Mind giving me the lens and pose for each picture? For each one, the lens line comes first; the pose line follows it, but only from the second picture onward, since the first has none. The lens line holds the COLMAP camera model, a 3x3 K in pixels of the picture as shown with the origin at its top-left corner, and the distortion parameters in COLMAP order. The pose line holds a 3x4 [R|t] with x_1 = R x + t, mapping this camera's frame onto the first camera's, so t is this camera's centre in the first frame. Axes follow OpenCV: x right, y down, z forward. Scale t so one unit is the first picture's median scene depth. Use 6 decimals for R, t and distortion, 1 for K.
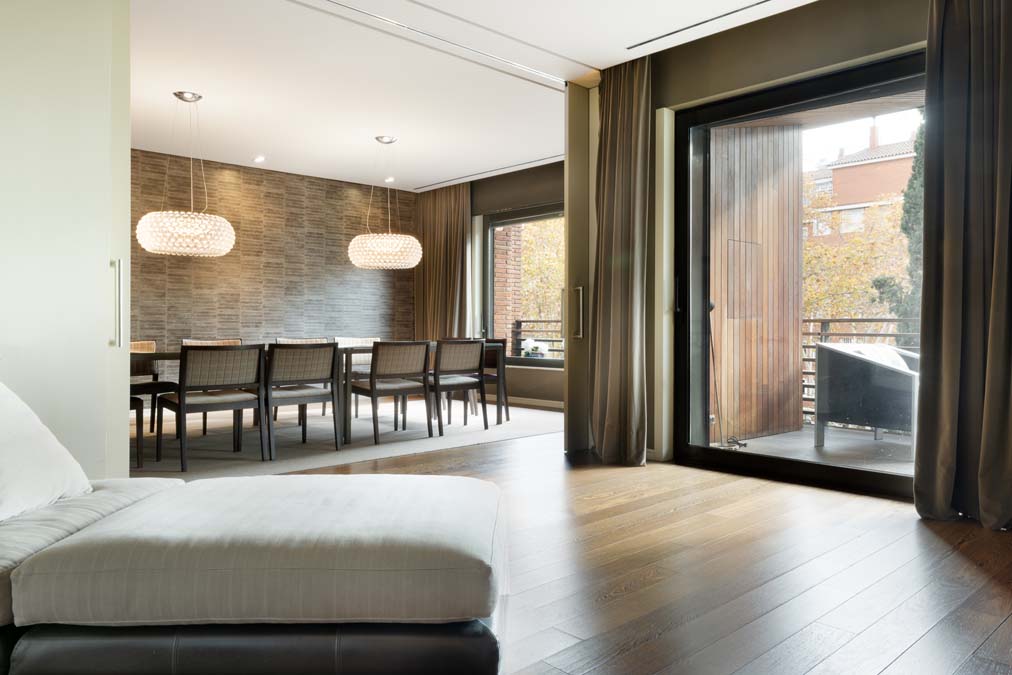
lens RADIAL K [[722.6, 0, 506.3], [0, 722.6, 333.7], [0, 0, 1]] dist [-0.004468, -0.002266]
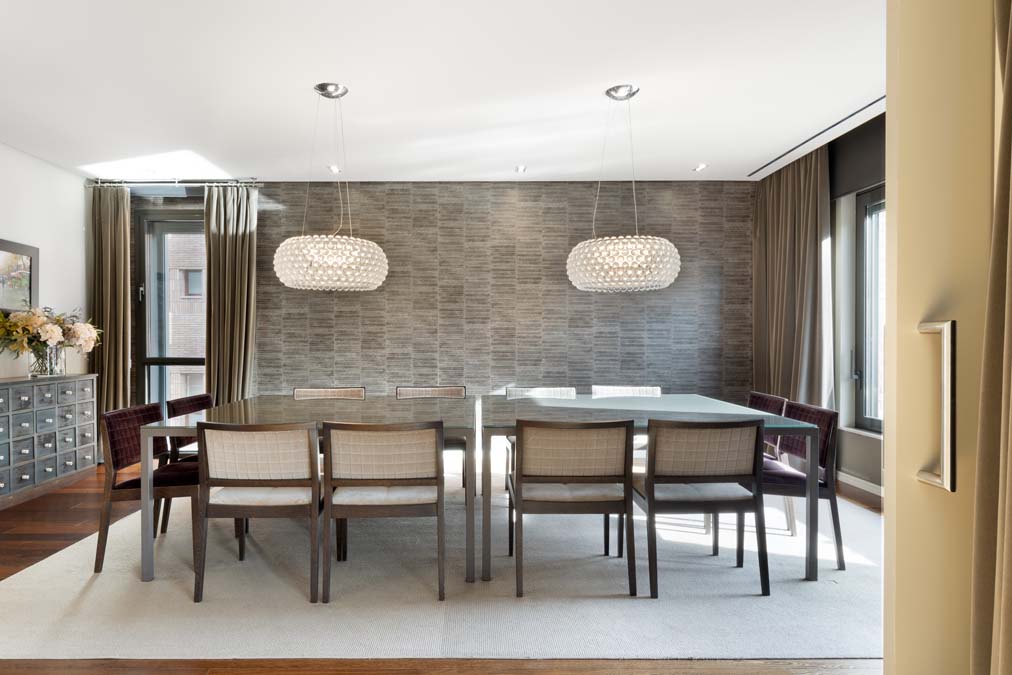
lens RADIAL K [[559.4, 0, 507.3], [0, 559.4, 347.7], [0, 0, 1]] dist [-0.004206, 0.000500]
pose [[0.737158, 0.011476, -0.675623, 0.089520], [-0.004929, 0.999920, 0.011607, -0.040296], [0.675702, -0.005226, 0.737156, 0.510411]]
